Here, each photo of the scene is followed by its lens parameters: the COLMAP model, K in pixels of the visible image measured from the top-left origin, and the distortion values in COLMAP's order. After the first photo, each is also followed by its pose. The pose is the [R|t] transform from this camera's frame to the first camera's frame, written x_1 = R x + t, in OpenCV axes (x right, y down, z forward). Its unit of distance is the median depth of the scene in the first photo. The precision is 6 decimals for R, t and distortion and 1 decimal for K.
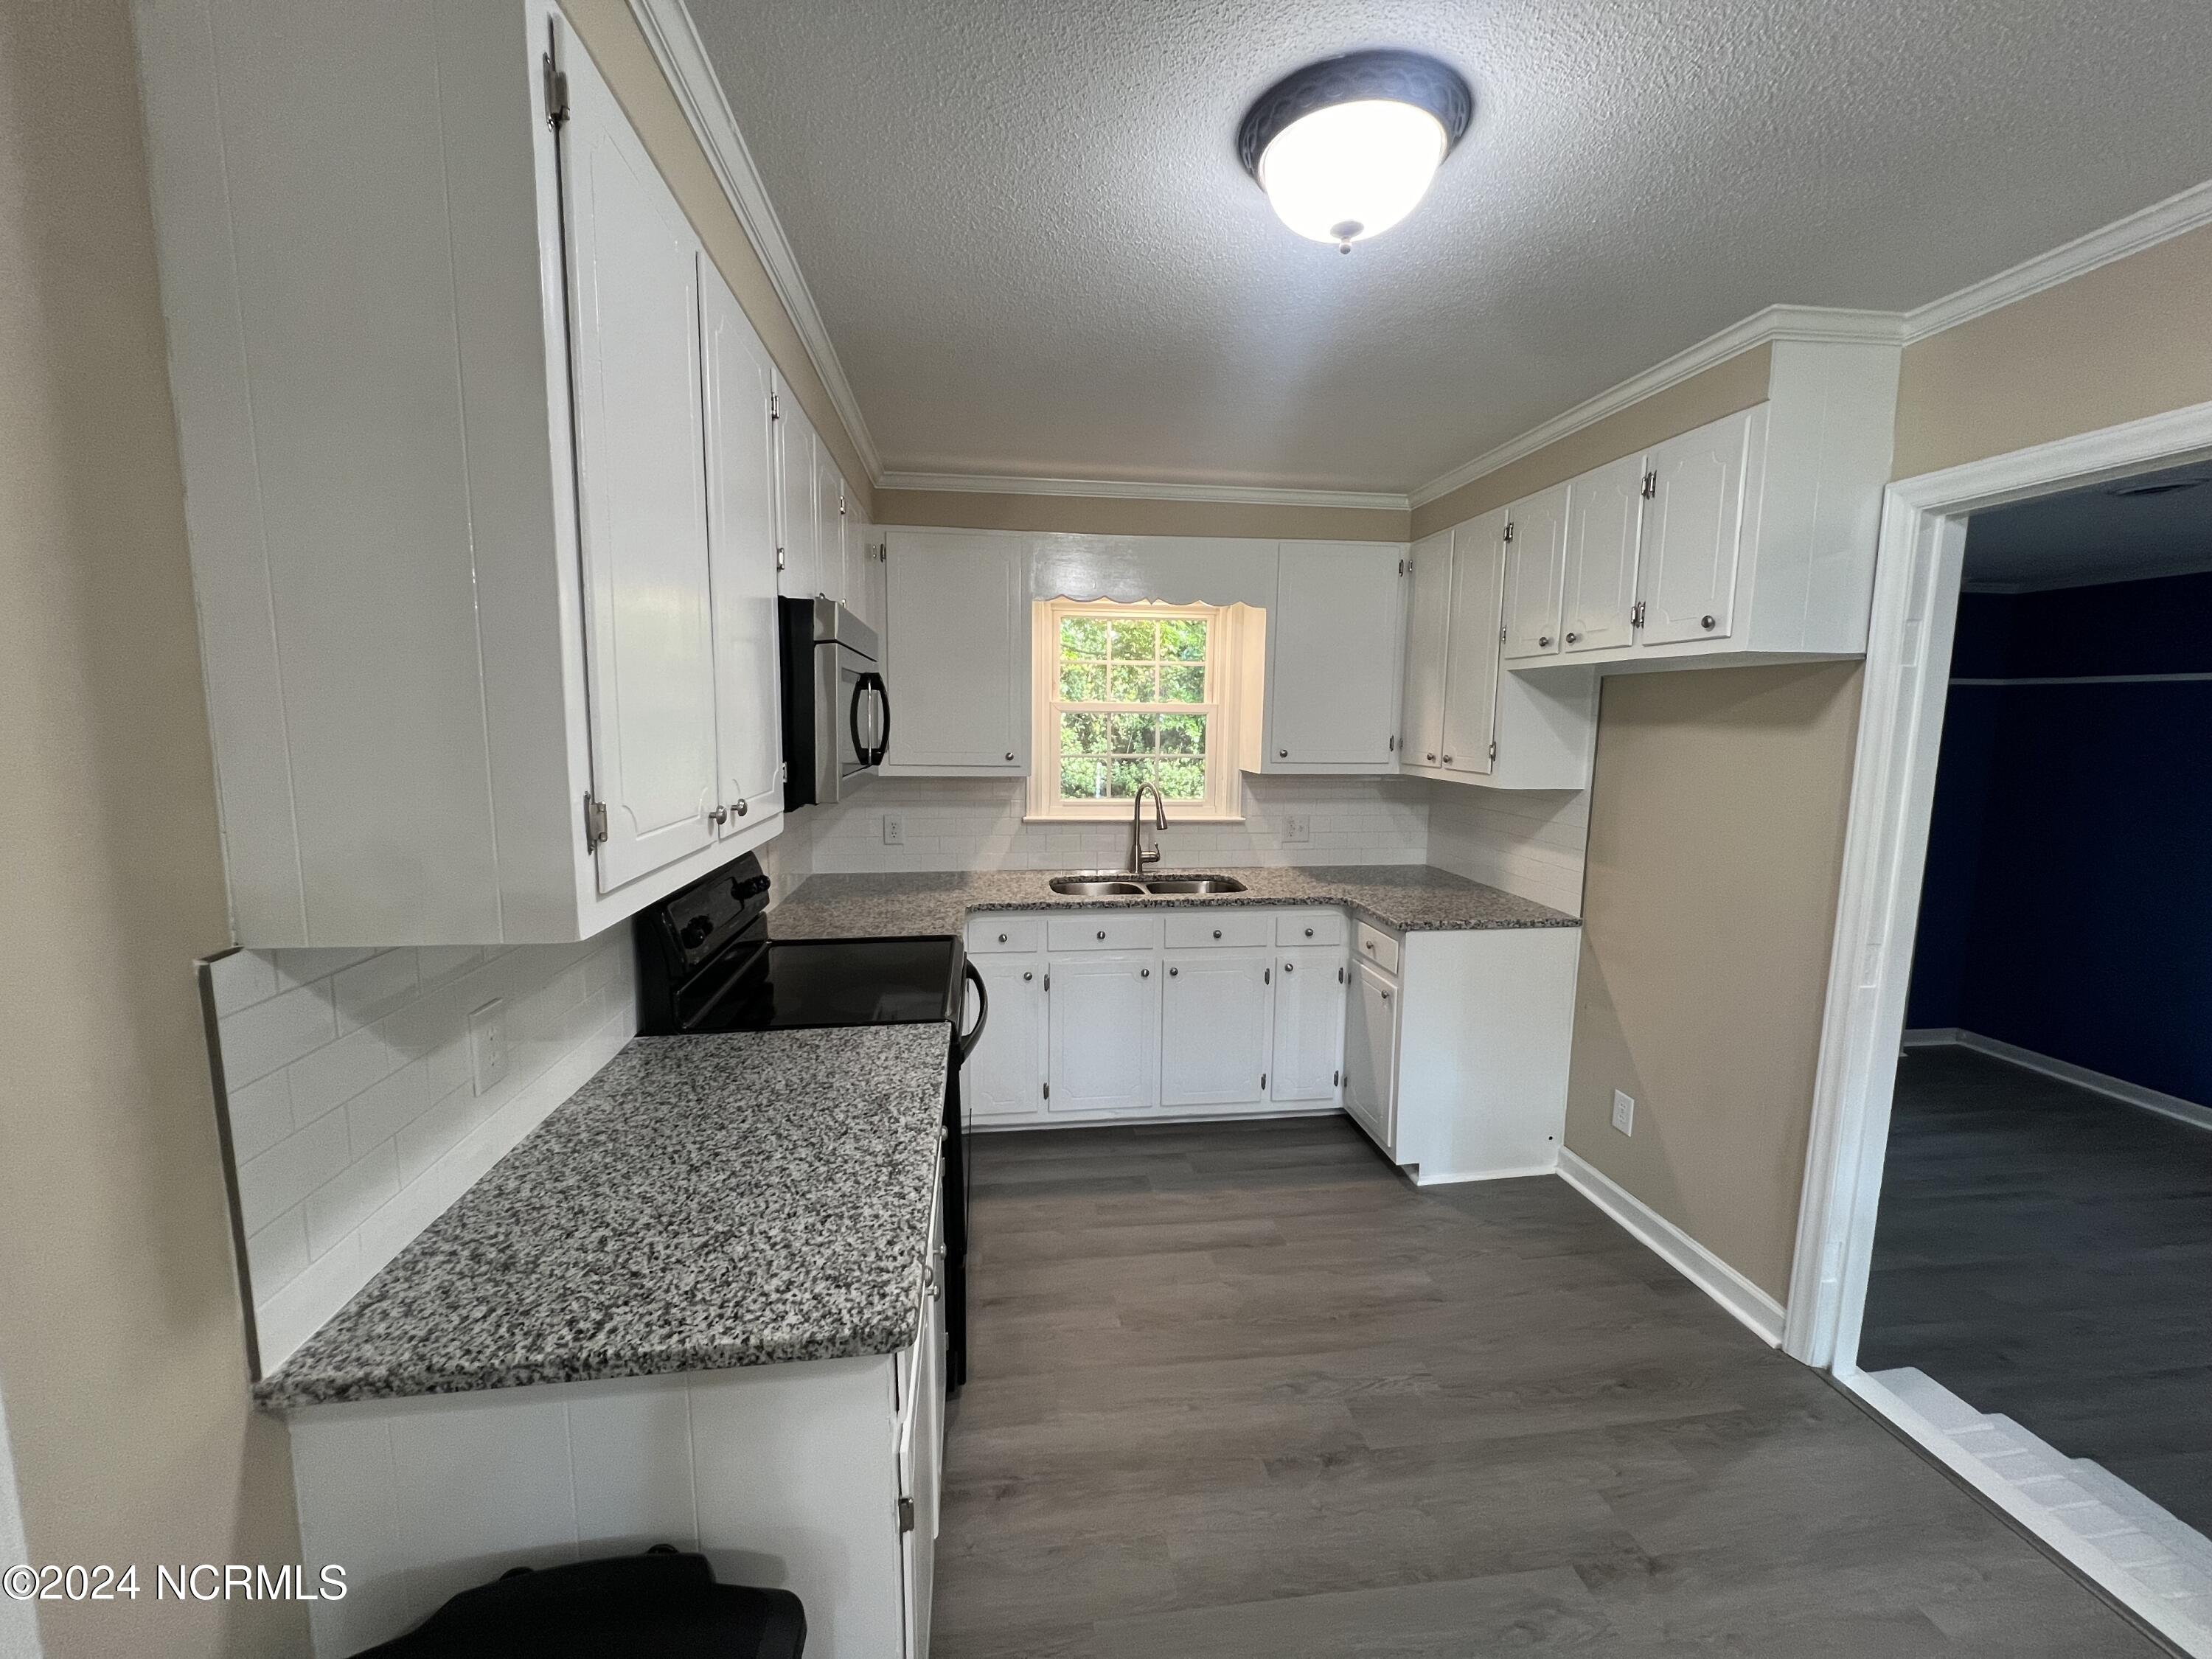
lens RADIAL K [[889.9, 0, 1103.0], [0, 889.9, 831.8], [0, 0, 1]] dist [0.002165, 0.000094]
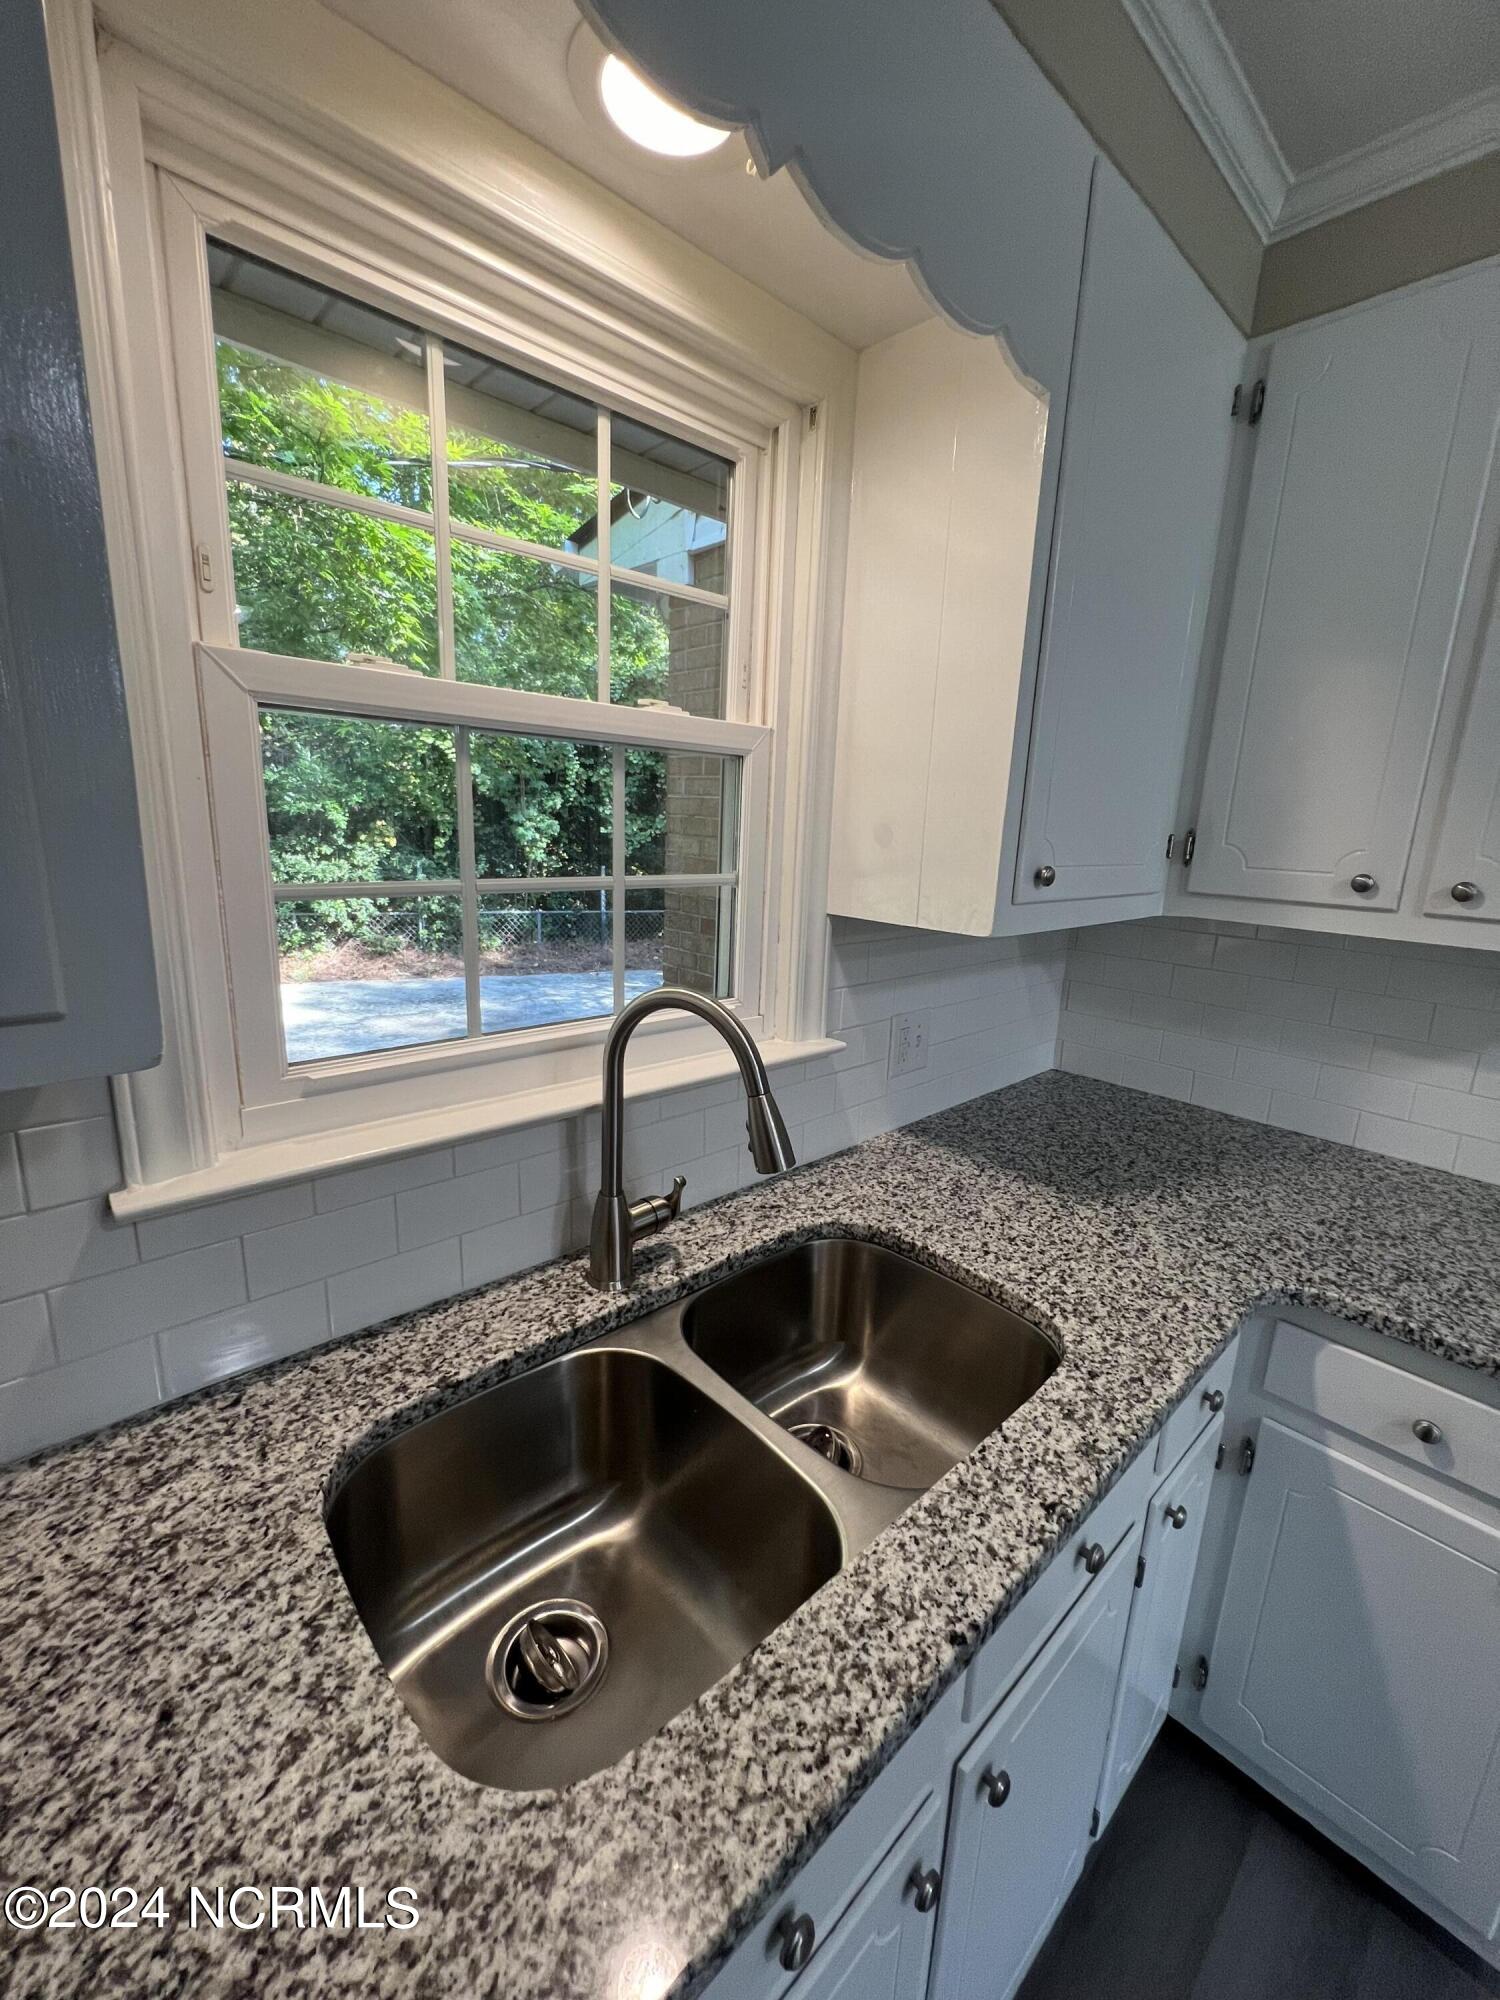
lens RADIAL K [[804.7, 0, 746.0], [0, 804.7, 1005.5], [0, 0, 1]] dist [-0.001377, -0.000185]
pose [[0.818062, -0.100579, 0.566268, -0.068601], [0.036881, 0.991737, 0.122870, -0.072377], [-0.573947, -0.079631, 0.815012, 0.741350]]
